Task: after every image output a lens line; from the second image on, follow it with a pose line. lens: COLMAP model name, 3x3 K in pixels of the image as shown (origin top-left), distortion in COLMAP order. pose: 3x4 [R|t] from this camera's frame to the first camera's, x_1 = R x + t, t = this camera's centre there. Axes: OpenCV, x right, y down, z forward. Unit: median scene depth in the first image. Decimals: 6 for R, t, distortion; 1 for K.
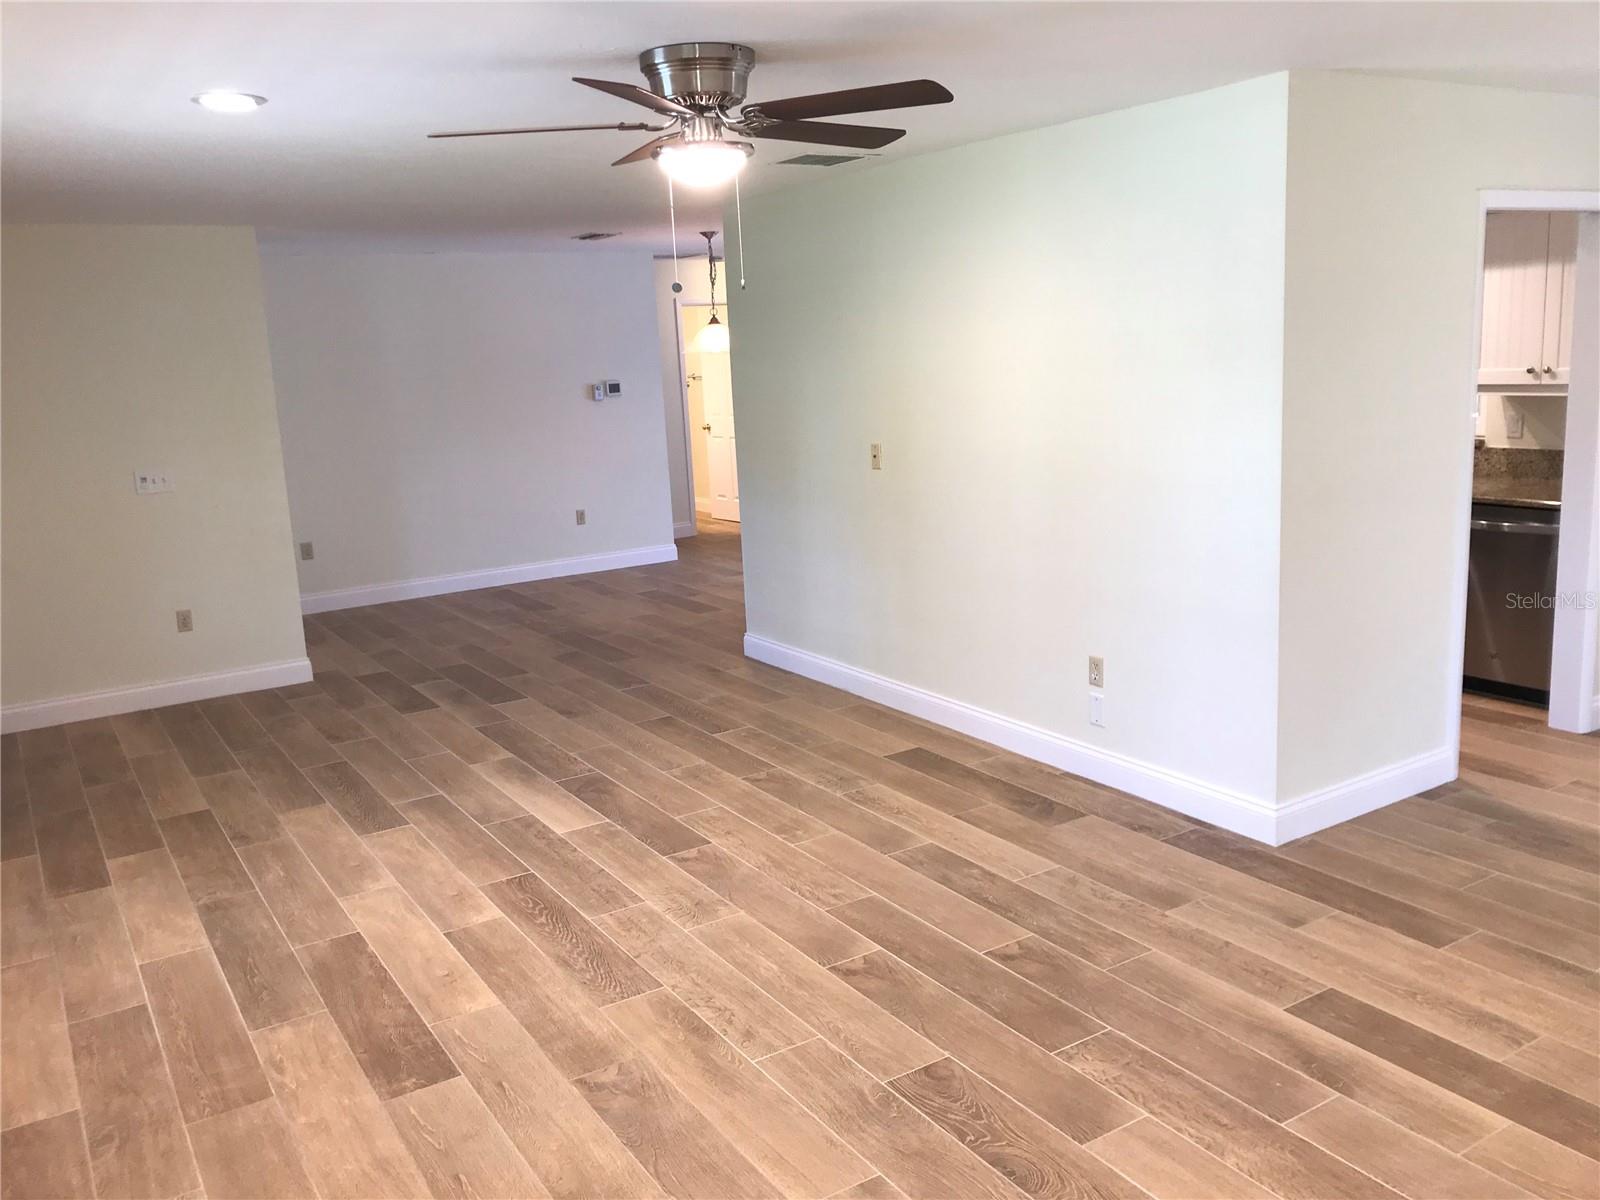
lens RADIAL K [[1321.1, 0, 789.2], [0, 1321.1, 596.0], [0, 0, 1]] dist [0.026997, 0.003833]
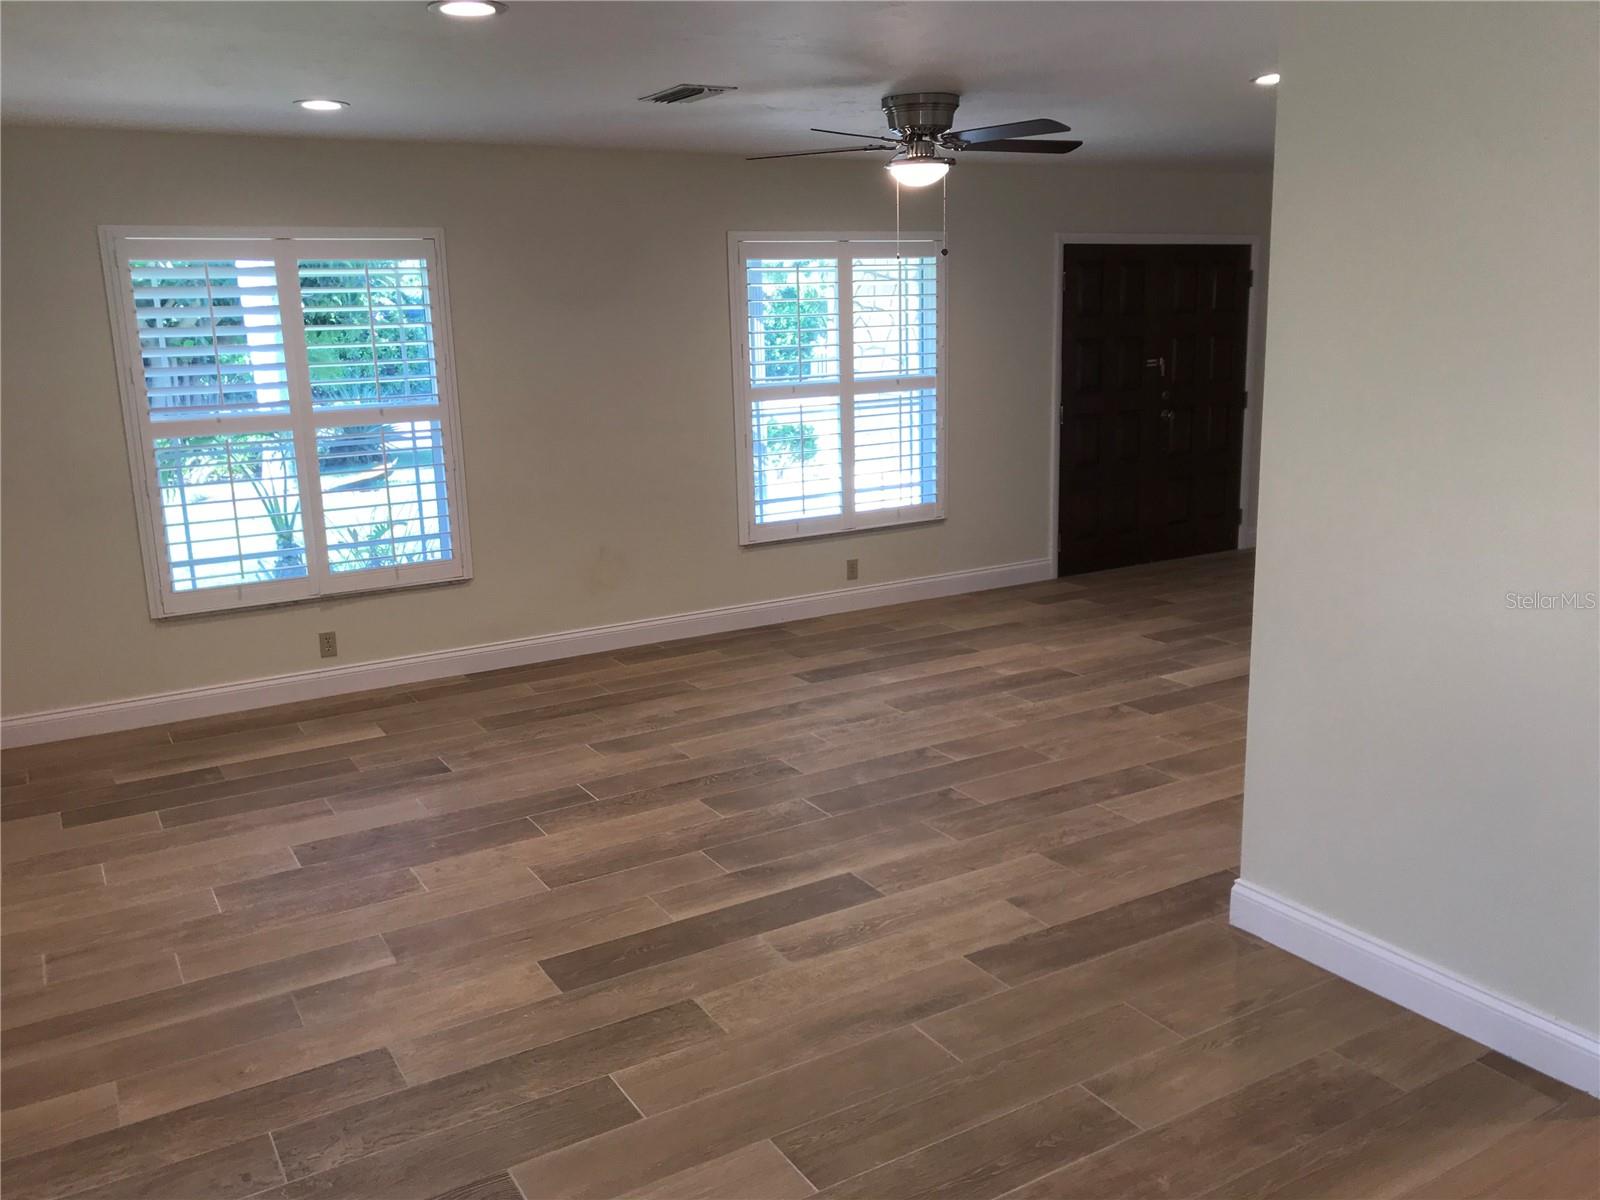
lens RADIAL K [[1291.2, 0, 757.1], [0, 1291.2, 598.5], [0, 0, 1]] dist [0.015157, 0.000960]
pose [[-0.045525, 0.264770, -0.963236, 1.234500], [-0.167253, 0.948605, 0.268653, -0.192292], [0.984862, 0.173334, 0.001098, 0.750548]]
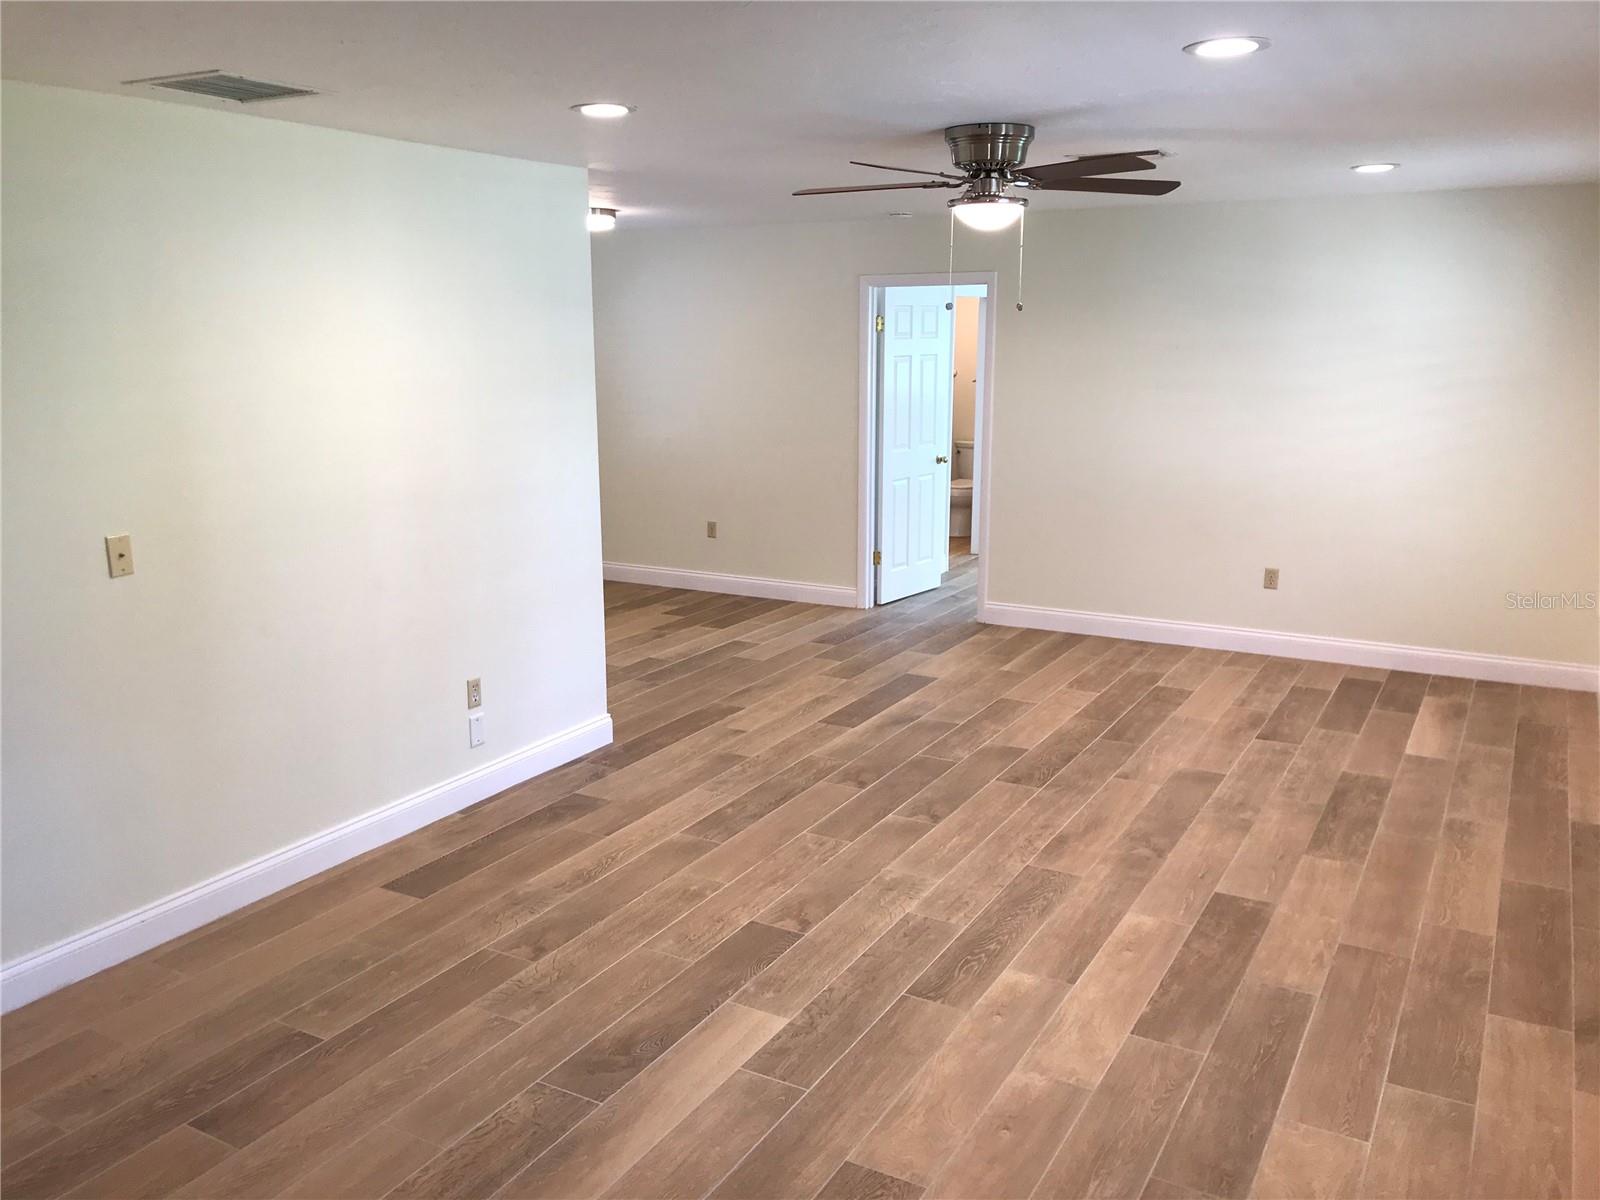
lens RADIAL K [[1302.6, 0, 790.3], [0, 1302.6, 593.7], [0, 0, 1]] dist [0.013994, 0.002460]
pose [[-0.473190, -0.128511, 0.871536, -0.951422], [0.203111, 0.946735, 0.249877, -0.275953], [-0.857226, 0.295258, -0.421884, 1.518173]]
